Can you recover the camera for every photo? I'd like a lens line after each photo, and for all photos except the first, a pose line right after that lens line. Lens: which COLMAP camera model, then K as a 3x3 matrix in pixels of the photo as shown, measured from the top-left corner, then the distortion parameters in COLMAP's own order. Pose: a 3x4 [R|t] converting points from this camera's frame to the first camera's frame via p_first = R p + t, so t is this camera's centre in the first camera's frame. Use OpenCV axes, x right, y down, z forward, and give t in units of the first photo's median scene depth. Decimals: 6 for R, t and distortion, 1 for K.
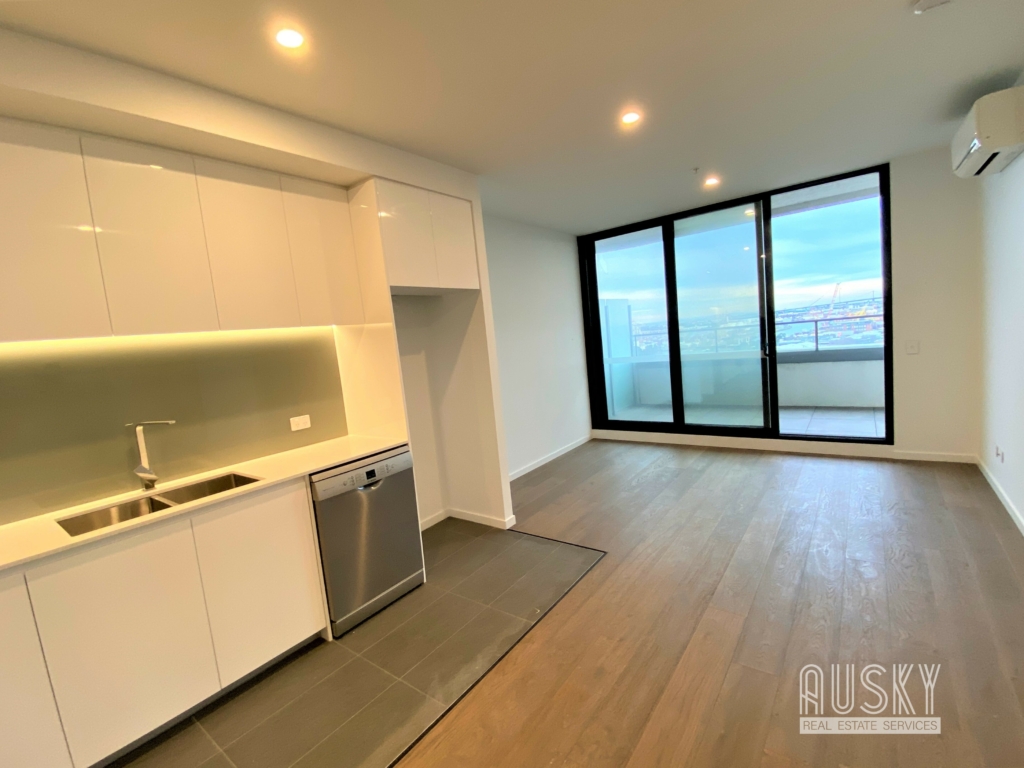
lens RADIAL K [[440.8, 0, 512.0], [0, 440.8, 384.0], [0, 0, 1]] dist [-0.000789, -0.023784]
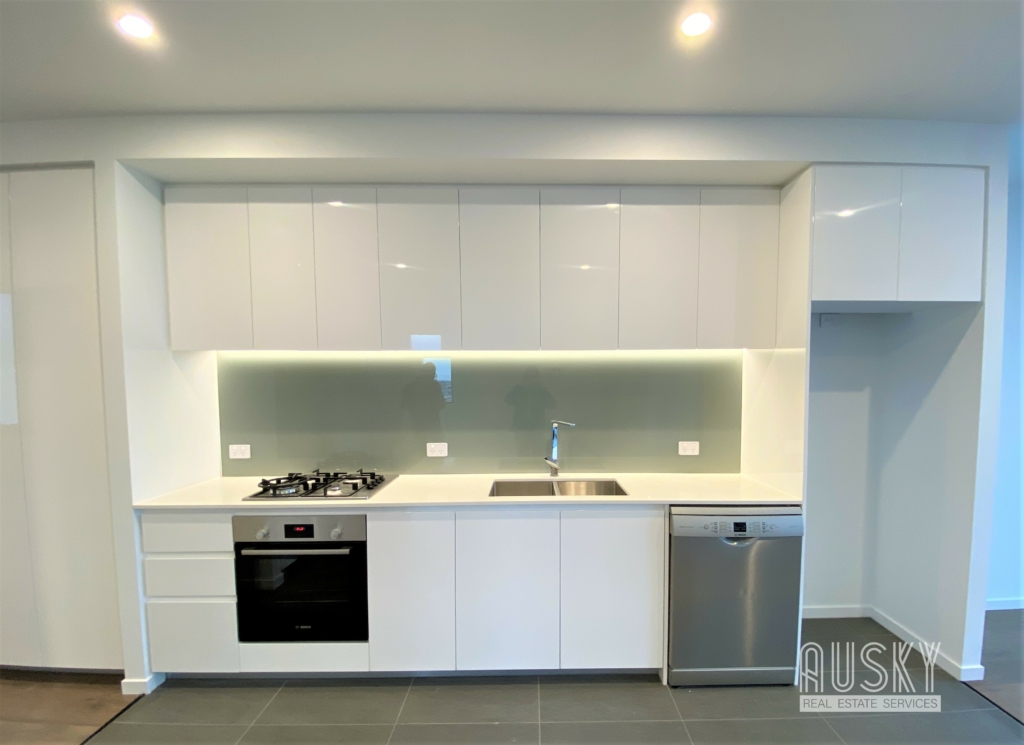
lens RADIAL K [[456.6, 0, 514.1], [0, 456.6, 405.8], [0, 0, 1]] dist [0.001378, -0.016547]
pose [[0.593275, 0.137334, -0.793199, 0.079898], [-0.140146, 0.987914, 0.066224, -0.019968], [0.792706, 0.071875, 0.605352, 0.113191]]
